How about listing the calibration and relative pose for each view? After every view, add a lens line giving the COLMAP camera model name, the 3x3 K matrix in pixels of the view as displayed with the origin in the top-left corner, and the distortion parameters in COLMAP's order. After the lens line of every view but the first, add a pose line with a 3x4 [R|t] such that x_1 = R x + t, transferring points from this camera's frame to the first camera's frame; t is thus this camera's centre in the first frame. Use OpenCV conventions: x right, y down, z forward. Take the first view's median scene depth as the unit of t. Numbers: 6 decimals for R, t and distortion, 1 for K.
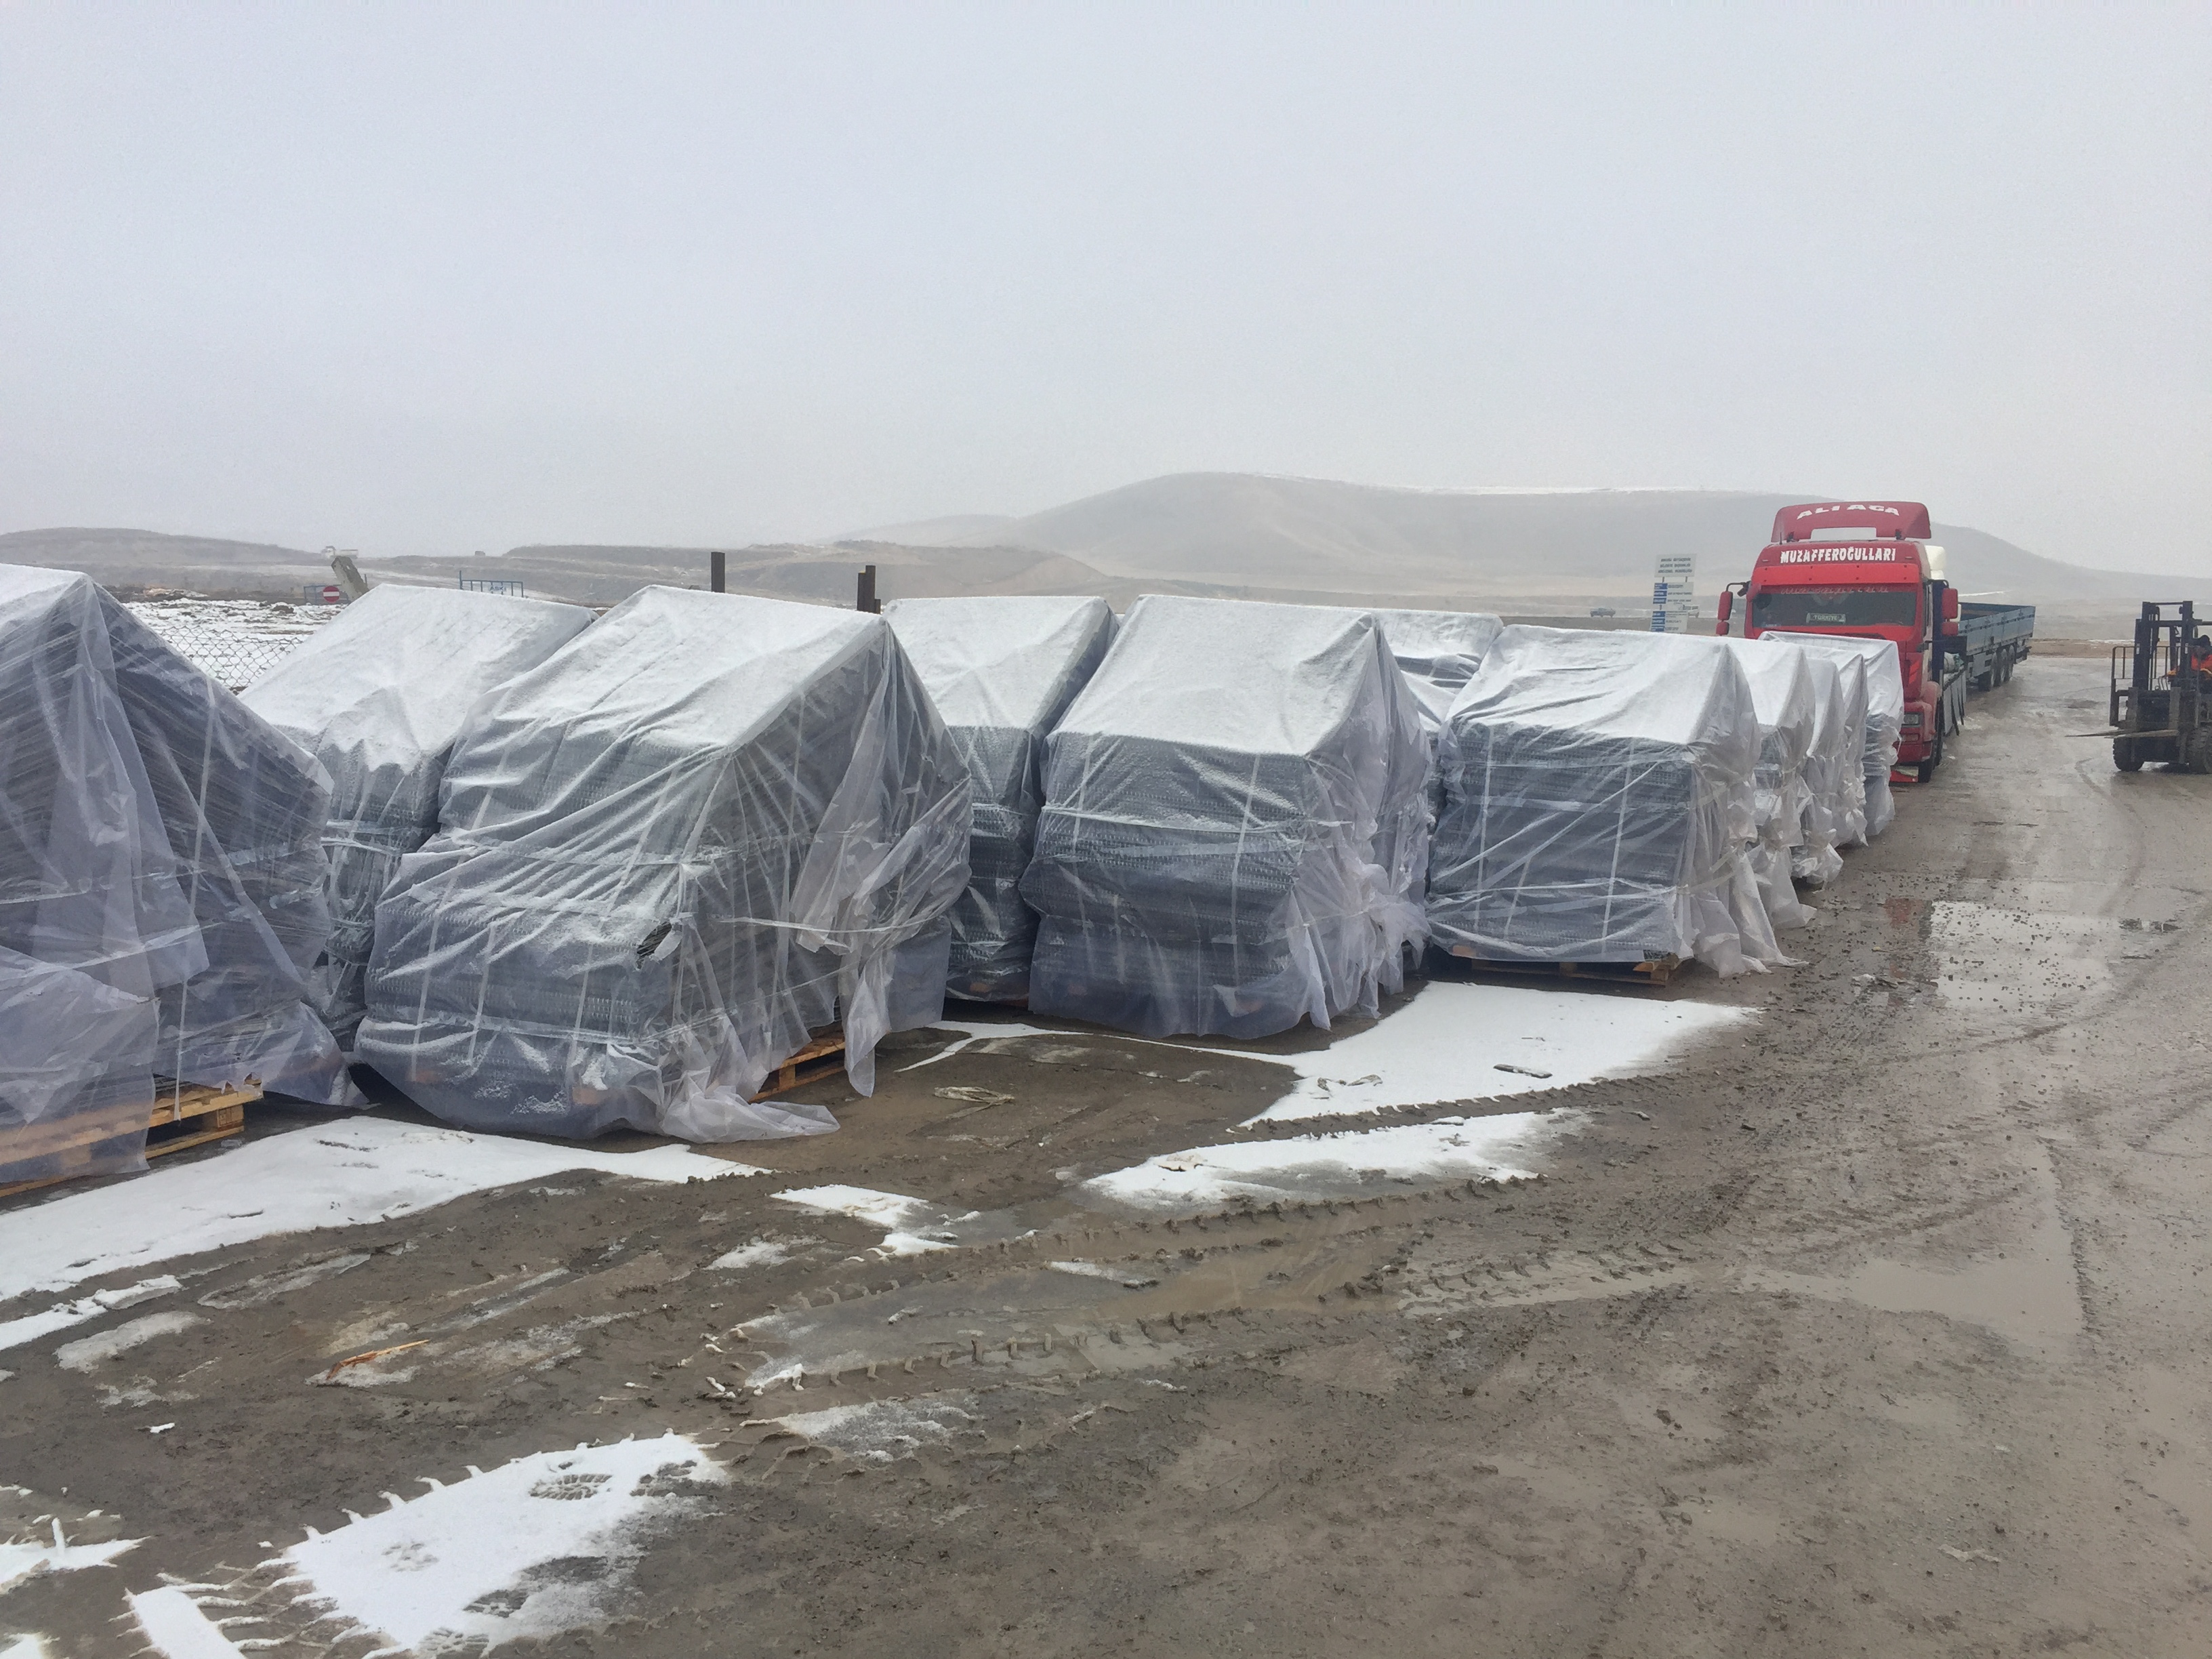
lens RADIAL K [[1855.3, 0, 1102.5], [0, 1855.3, 832.6], [0, 0, 1]] dist [0.066462, -0.100145]
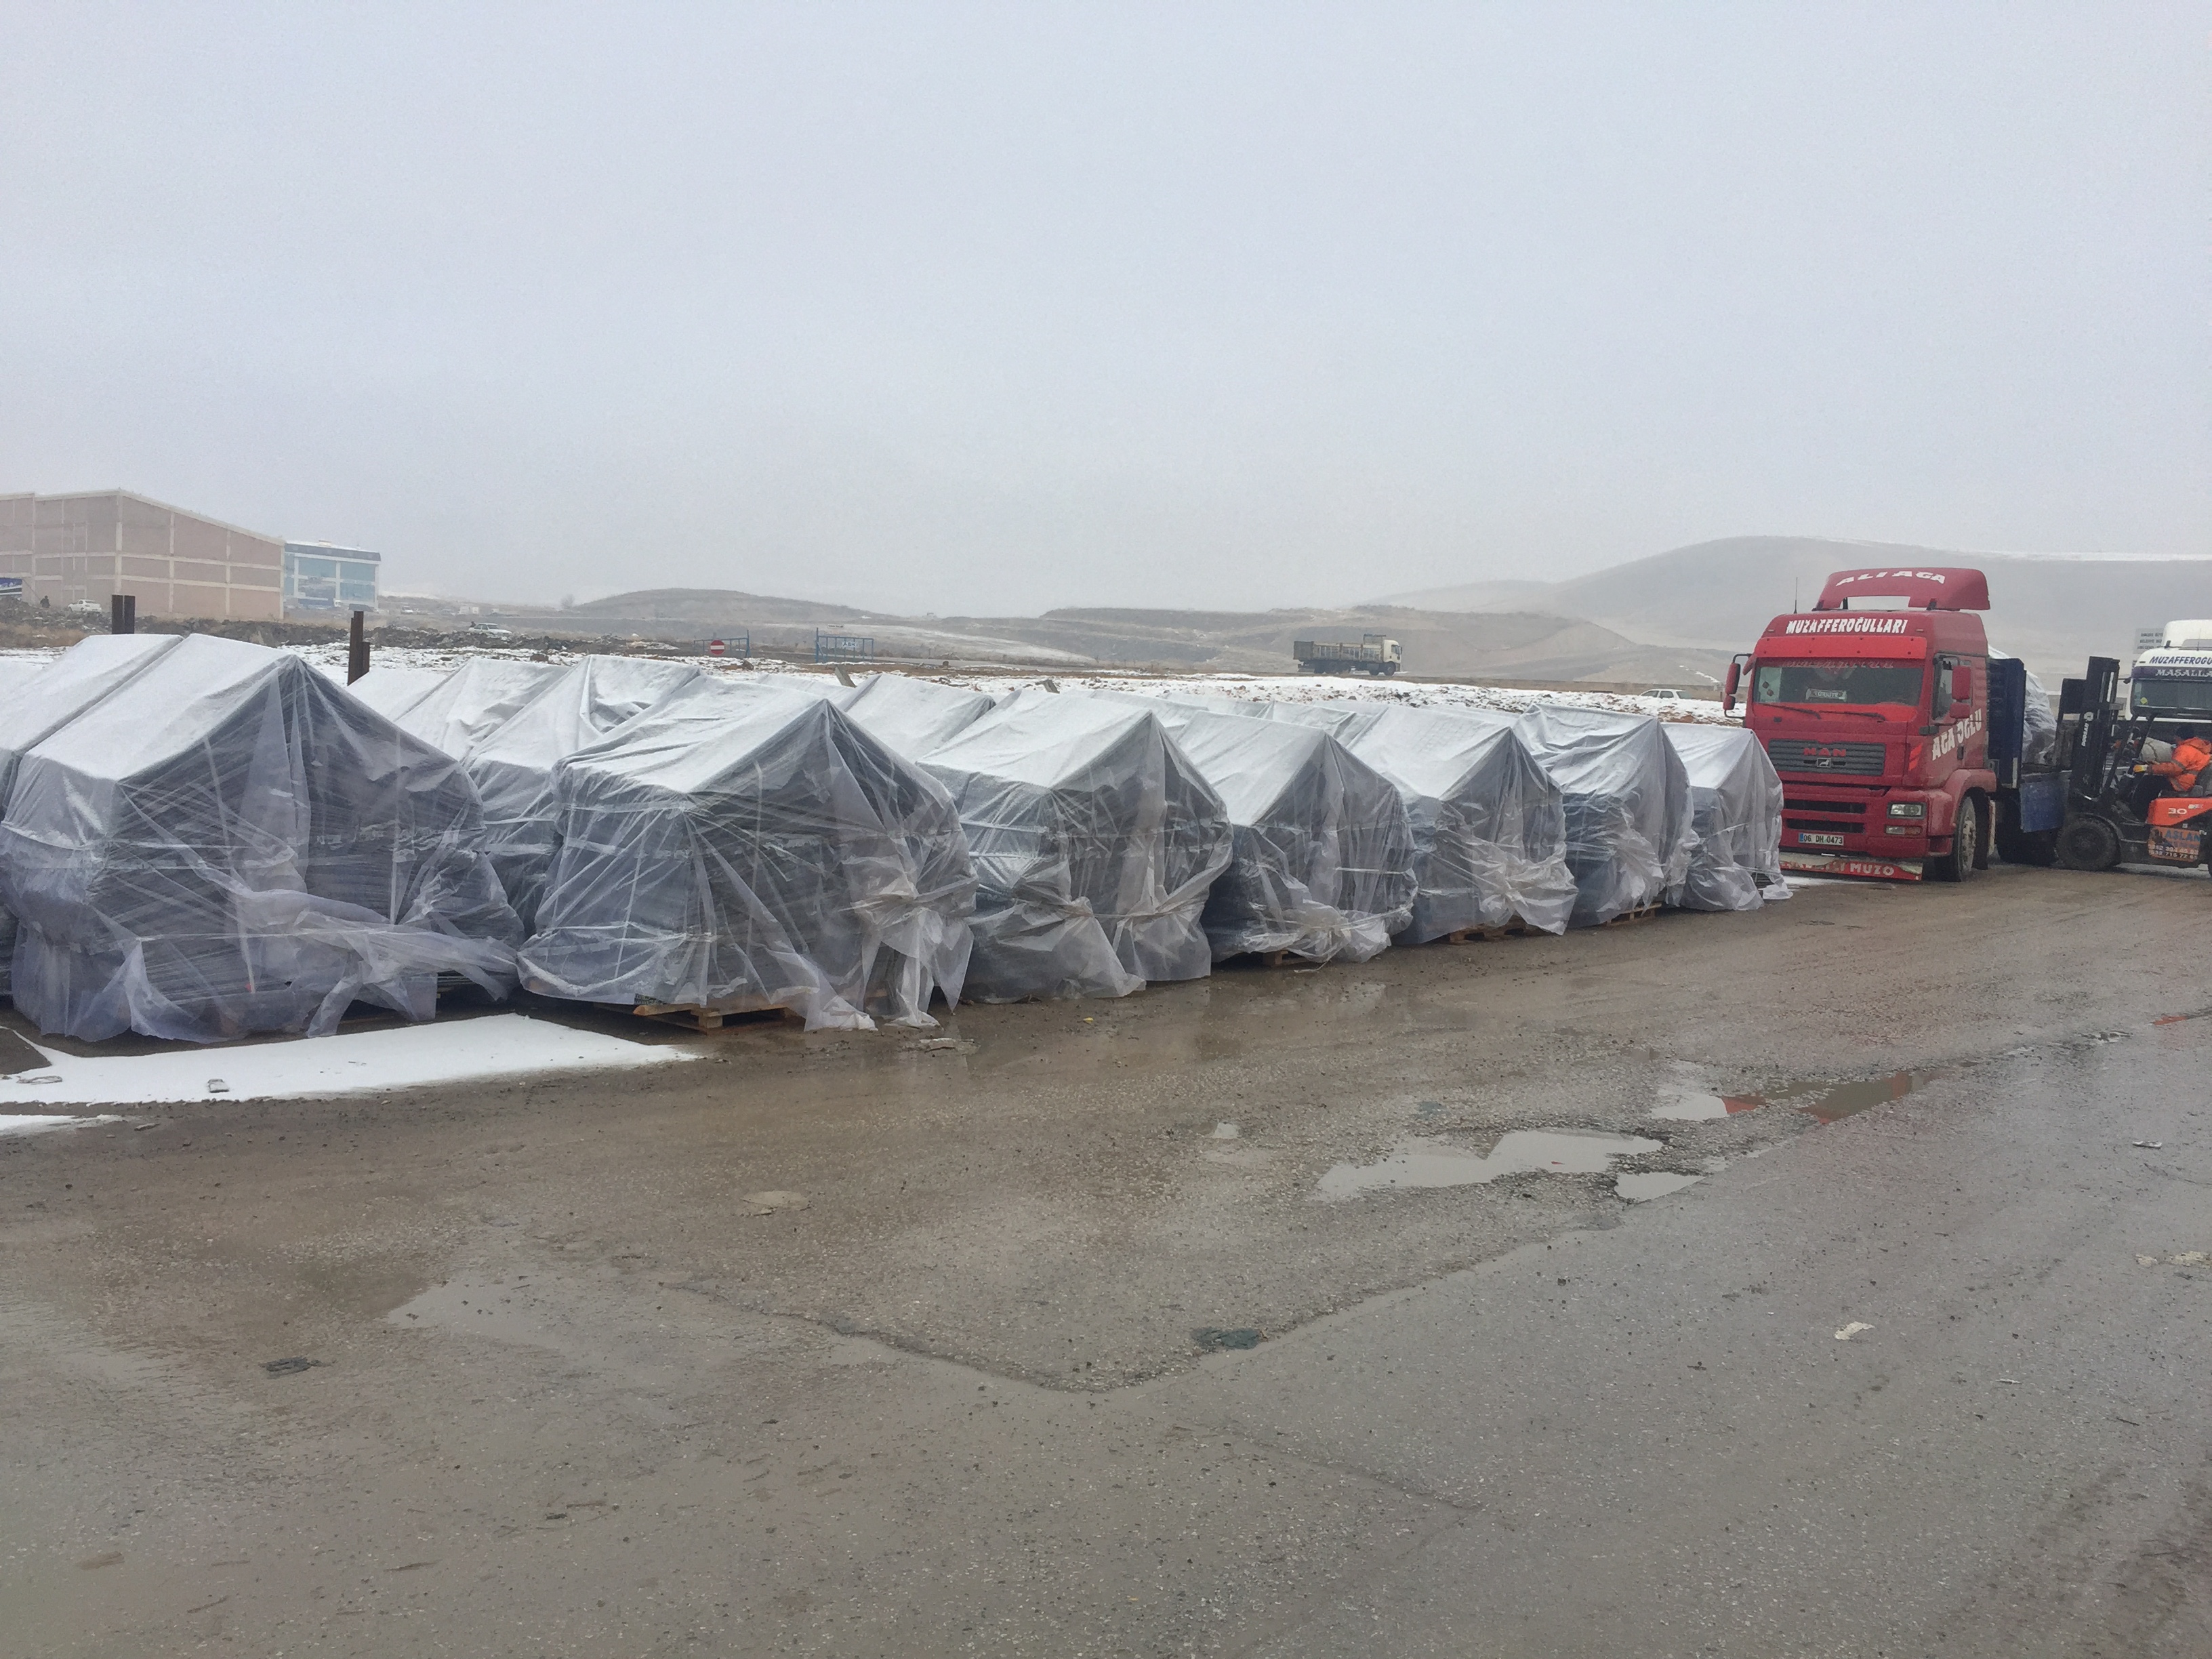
lens RADIAL K [[1855.3, 0, 1103.7], [0, 1855.3, 820.7], [0, 0, 1]] dist [0.066462, -0.100145]
pose [[0.962421, 0.042522, -0.268212, 0.787891], [-0.053372, 0.998020, -0.033289, -0.010548], [0.266265, 0.046353, 0.962785, 0.082179]]
